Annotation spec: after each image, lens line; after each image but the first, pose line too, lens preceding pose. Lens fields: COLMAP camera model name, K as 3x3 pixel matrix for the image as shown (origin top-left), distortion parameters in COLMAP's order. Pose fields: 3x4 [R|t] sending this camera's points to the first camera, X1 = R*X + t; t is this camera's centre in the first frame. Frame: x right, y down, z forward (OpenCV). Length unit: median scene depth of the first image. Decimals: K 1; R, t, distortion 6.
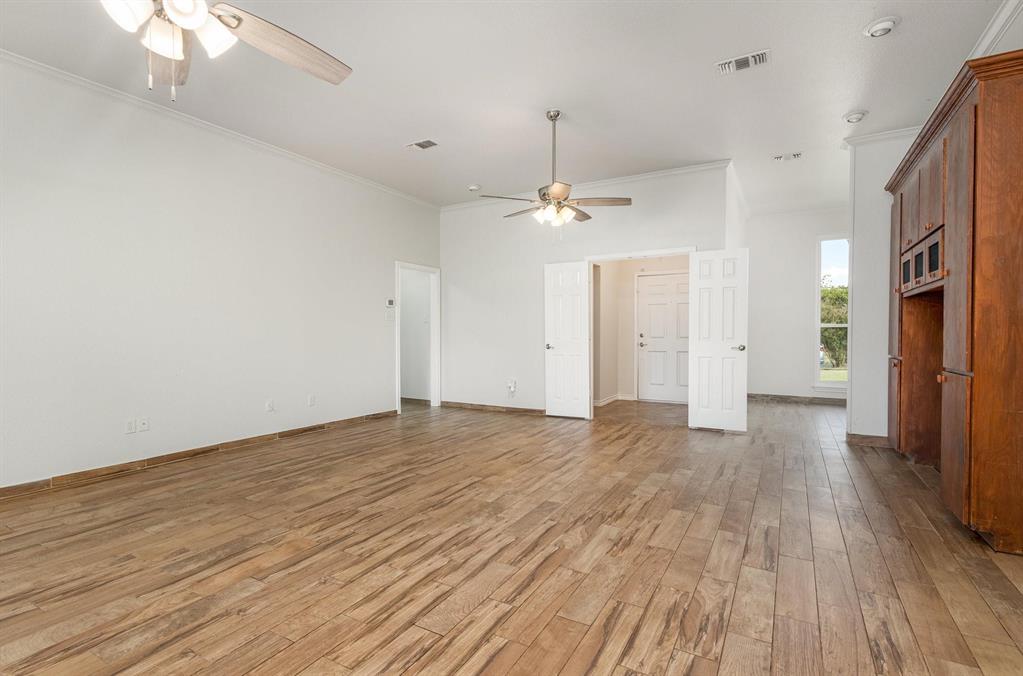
lens RADIAL K [[480.6, 0, 508.8], [0, 480.6, 327.8], [0, 0, 1]] dist [0.001739, -0.000528]
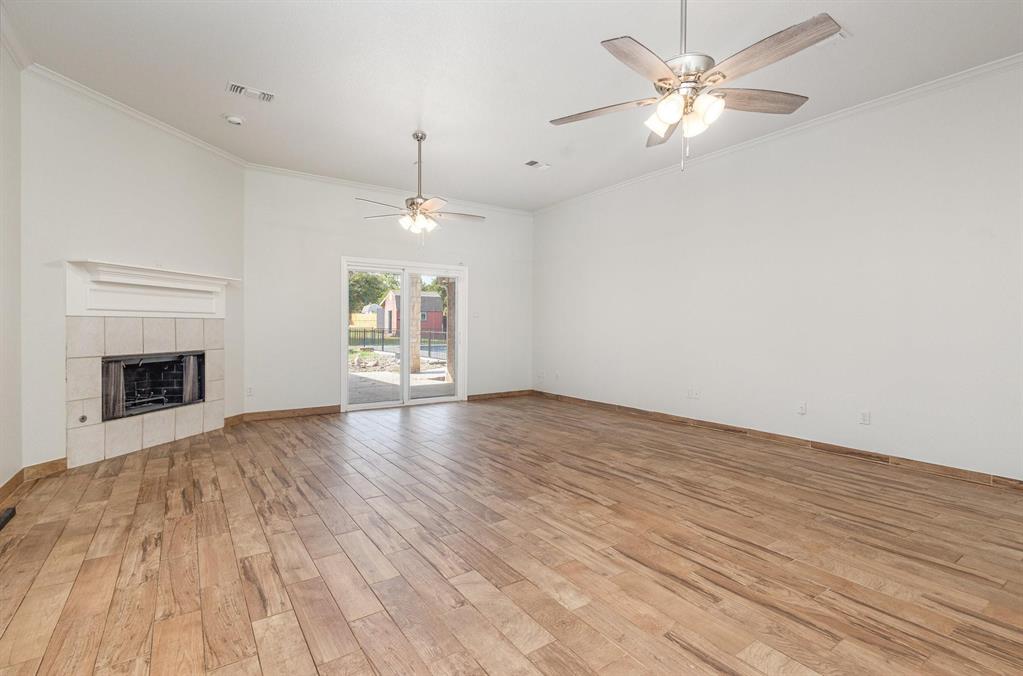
lens RADIAL K [[480.6, 0, 508.8], [0, 480.6, 327.8], [0, 0, 1]] dist [0.001739, -0.000528]
pose [[-0.429251, 0.005048, -0.903171, 0.851209], [0.003869, 0.999985, 0.003750, 0.009038], [0.903177, -0.001885, -0.429264, 1.358696]]
